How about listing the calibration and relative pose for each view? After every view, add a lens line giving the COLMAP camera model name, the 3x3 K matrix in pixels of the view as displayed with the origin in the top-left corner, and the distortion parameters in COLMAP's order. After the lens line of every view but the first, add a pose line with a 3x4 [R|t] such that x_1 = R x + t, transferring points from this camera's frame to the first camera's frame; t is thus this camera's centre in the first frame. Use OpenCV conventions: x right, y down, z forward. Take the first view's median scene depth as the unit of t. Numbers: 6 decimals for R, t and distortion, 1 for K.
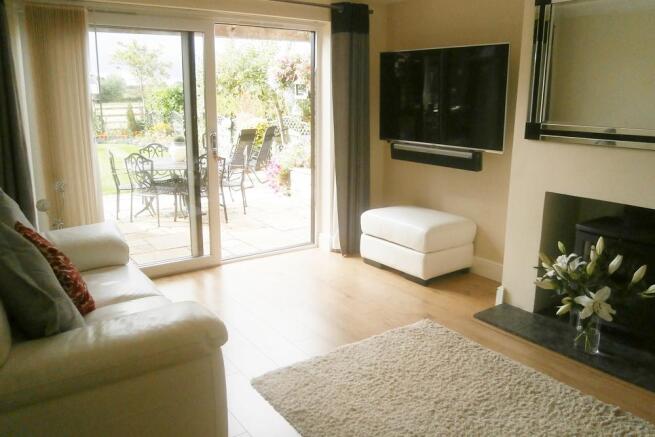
lens RADIAL K [[514.5, 0, 328.4], [0, 514.5, 204.5], [0, 0, 1]] dist [-0.073134, 0.000429]
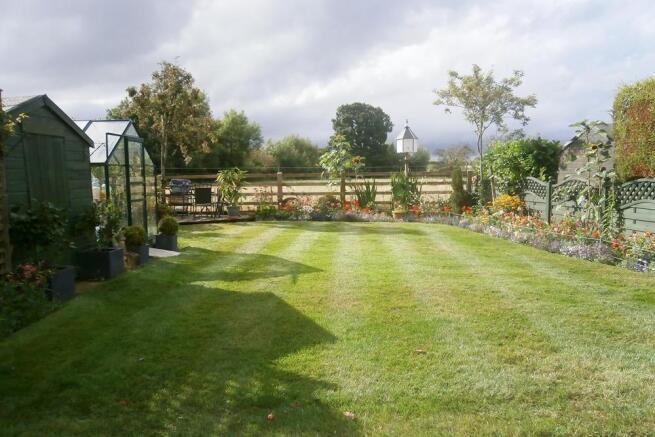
lens RADIAL K [[507.4, 0, 329.9], [0, 507.4, 242.5], [0, 0, 1]] dist [-0.028626, 0.012894]
pose [[0.848463, 0.067829, -0.524890, -0.176432], [-0.106657, 0.993320, -0.044046, -0.049069], [0.518396, 0.093354, 0.850030, 0.348687]]
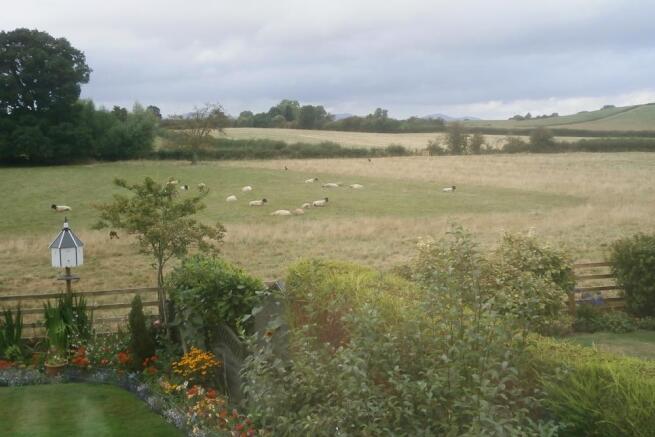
lens RADIAL K [[901.3, 0, 327.5], [0, 901.3, 218.5], [0, 0, 1]] dist [0.006546, -0.006447]
pose [[0.981870, 0.005368, -0.189478, -0.054962], [-0.026830, 0.993471, -0.110885, -0.184933], [0.187646, 0.113959, 0.975604, 0.197325]]
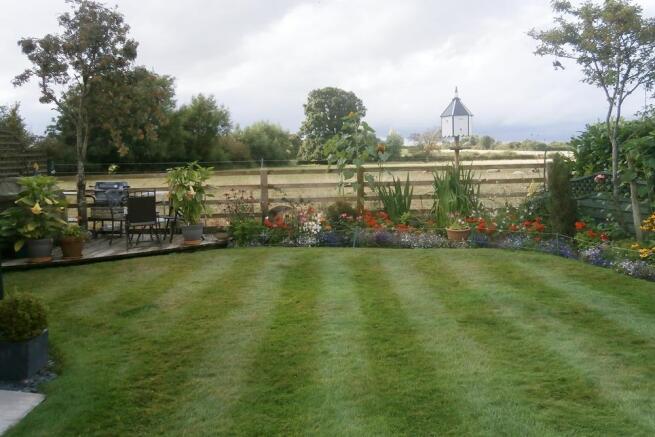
lens RADIAL K [[508.9, 0, 336.1], [0, 508.9, 201.9], [0, 0, 1]] dist [-0.056076, 0.001446]
pose [[0.884223, 0.023731, -0.466462, -0.360663], [-0.079863, 0.991682, -0.100938, -0.104697], [0.460186, 0.126504, 0.878763, 0.556095]]
